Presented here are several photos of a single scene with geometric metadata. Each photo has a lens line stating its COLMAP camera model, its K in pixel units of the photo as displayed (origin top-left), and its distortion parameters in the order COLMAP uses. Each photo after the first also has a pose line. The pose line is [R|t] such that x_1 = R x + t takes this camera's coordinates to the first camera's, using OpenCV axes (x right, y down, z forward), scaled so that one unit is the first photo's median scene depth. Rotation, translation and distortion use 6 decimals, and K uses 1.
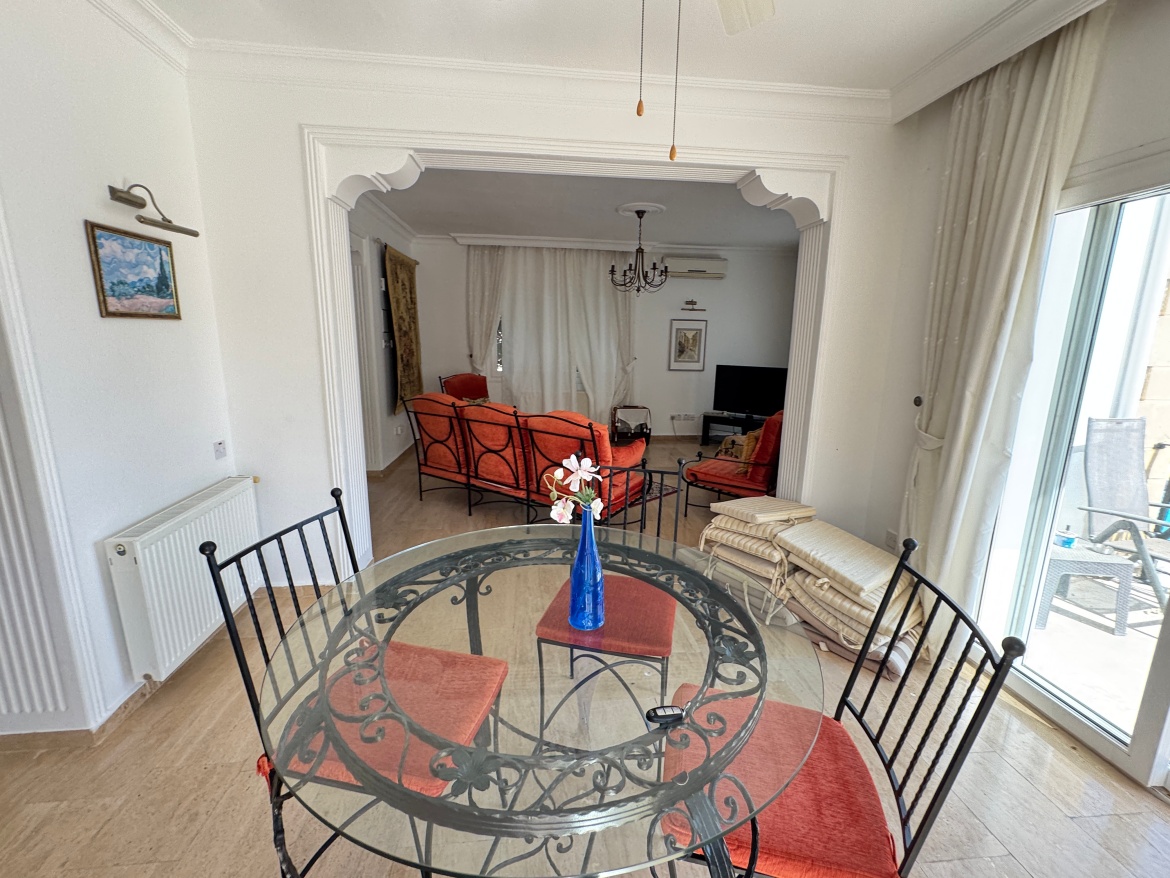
lens RADIAL K [[506.4, 0, 582.7], [0, 506.4, 440.4], [0, 0, 1]] dist [0.001087, 0.000028]
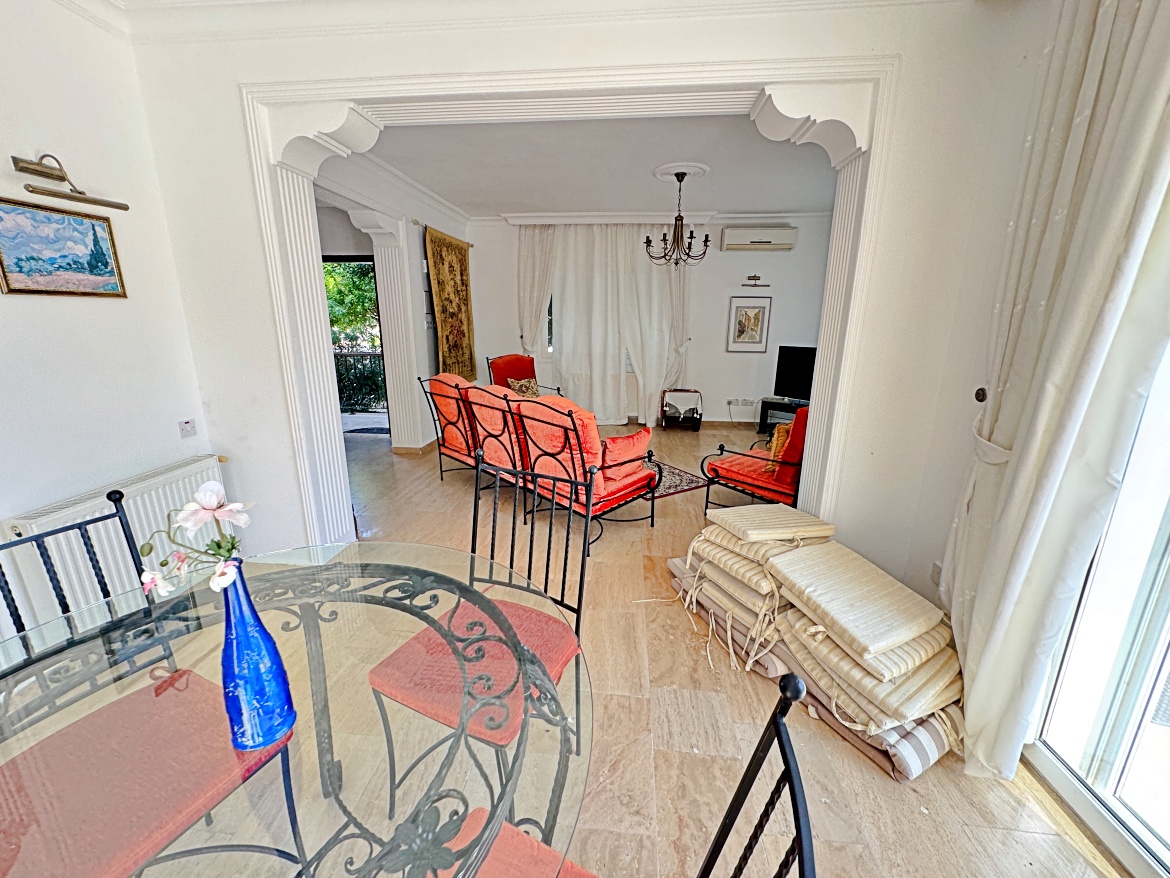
lens RADIAL K [[468.6, 0, 587.7], [0, 468.6, 439.7], [0, 0, 1]] dist [-0.000911, -0.000184]
pose [[0.979274, 0.039886, -0.198576, 0.230001], [-0.030456, 0.998269, 0.050321, -0.027845], [0.200239, -0.043230, 0.978793, 0.219133]]
